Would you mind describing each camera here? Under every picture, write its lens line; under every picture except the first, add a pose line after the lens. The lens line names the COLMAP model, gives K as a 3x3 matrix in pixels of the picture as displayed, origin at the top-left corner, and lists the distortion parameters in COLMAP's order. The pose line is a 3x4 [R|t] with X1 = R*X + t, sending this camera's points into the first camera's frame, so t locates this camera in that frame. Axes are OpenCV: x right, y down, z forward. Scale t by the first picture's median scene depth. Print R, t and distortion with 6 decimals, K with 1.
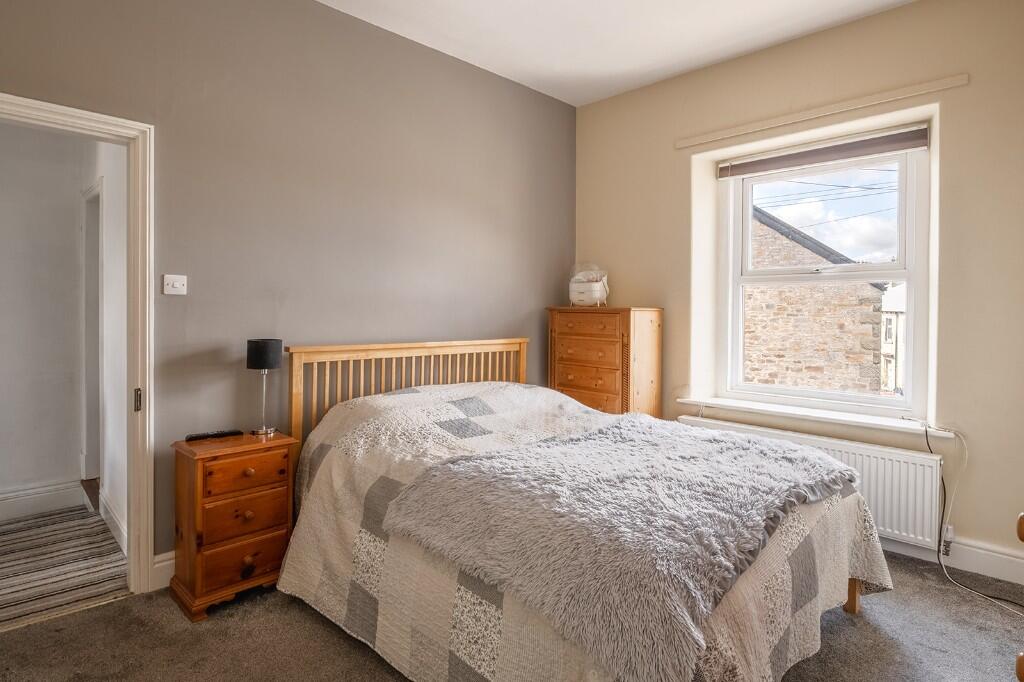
lens RADIAL K [[556.4, 0, 512.2], [0, 556.4, 295.5], [0, 0, 1]] dist [-0.000777, 0.000104]
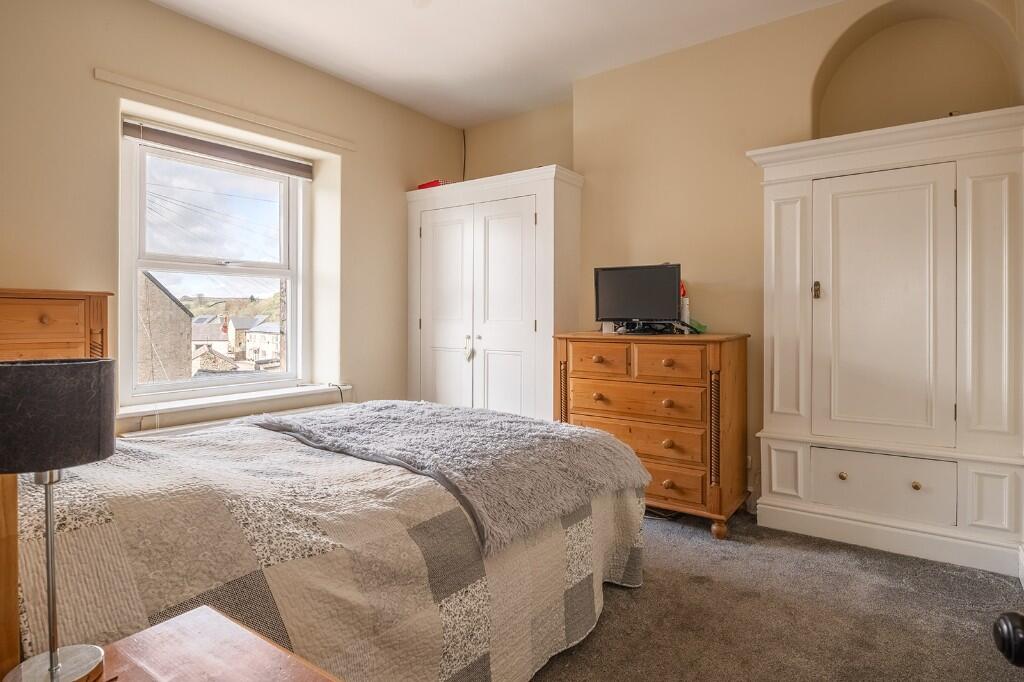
lens RADIAL K [[572.7, 0, 510.3], [0, 572.7, 327.1], [0, 0, 1]] dist [-0.006169, 0.000101]
pose [[-0.167239, -0.022805, 0.985653, -0.864199], [-0.024765, 0.999514, 0.018924, 0.059099], [-0.985605, -0.021245, -0.167722, 0.929473]]
